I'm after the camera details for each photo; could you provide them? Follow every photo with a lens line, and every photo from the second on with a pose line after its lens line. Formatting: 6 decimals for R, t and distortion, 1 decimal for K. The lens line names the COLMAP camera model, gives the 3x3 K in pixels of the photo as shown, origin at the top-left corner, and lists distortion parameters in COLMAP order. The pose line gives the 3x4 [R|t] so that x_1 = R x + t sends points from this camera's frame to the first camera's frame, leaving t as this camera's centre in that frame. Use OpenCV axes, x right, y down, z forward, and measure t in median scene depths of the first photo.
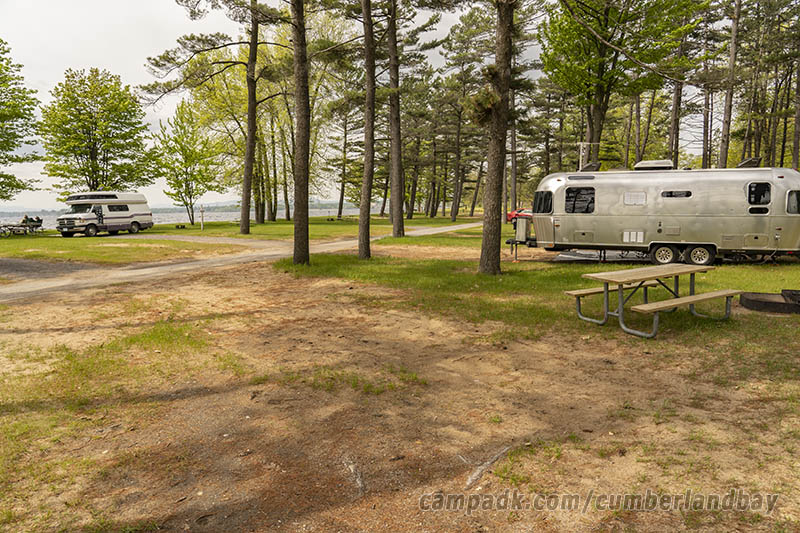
lens RADIAL K [[542.0, 0, 402.3], [0, 542.0, 267.4], [0, 0, 1]] dist [-0.020385, 0.000767]
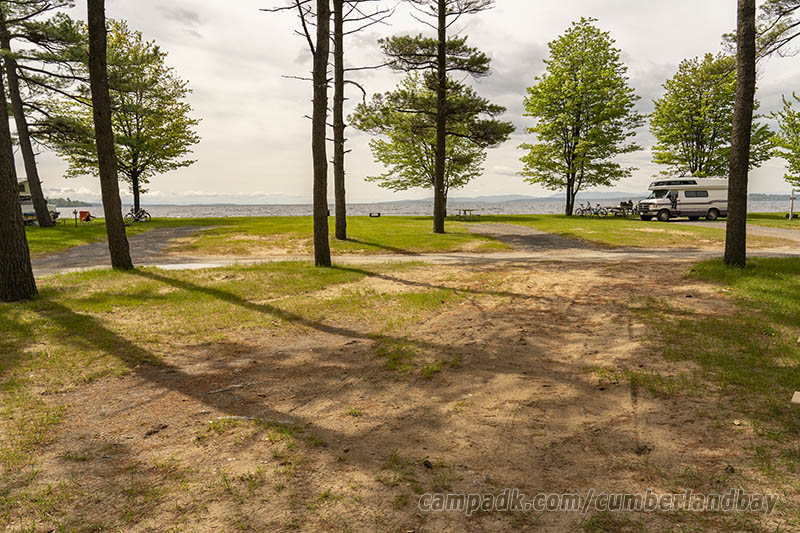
lens RADIAL K [[542.0, 0, 401.0], [0, 542.0, 265.1], [0, 0, 1]] dist [-0.020385, 0.000767]
pose [[0.432958, 0.122939, -0.892991, 0.147810], [-0.102018, 0.990974, 0.086966, -0.011745], [0.895623, 0.053448, 0.441592, 0.085387]]
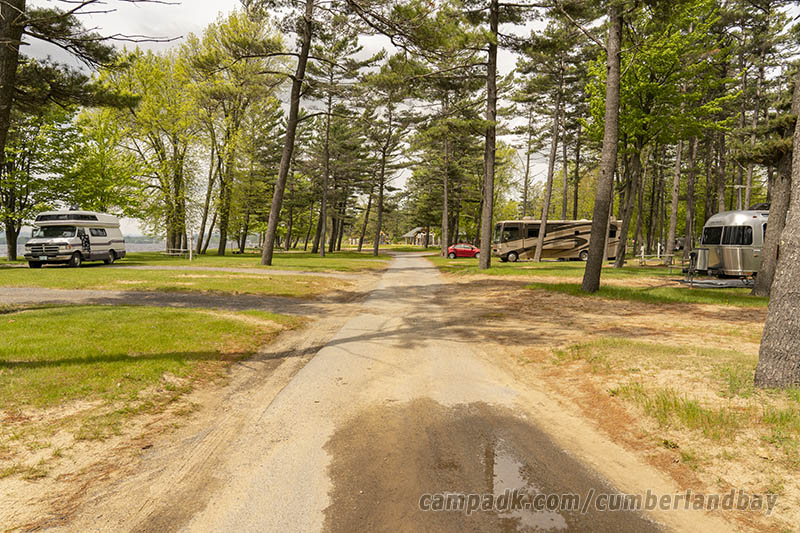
lens RADIAL K [[542.0, 0, 402.1], [0, 542.0, 267.8], [0, 0, 1]] dist [-0.020385, 0.000767]
pose [[0.939367, 0.002823, 0.342903, -0.397569], [0.020486, 0.997718, -0.064333, 0.003745], [-0.342302, 0.067457, 0.937165, 0.100573]]
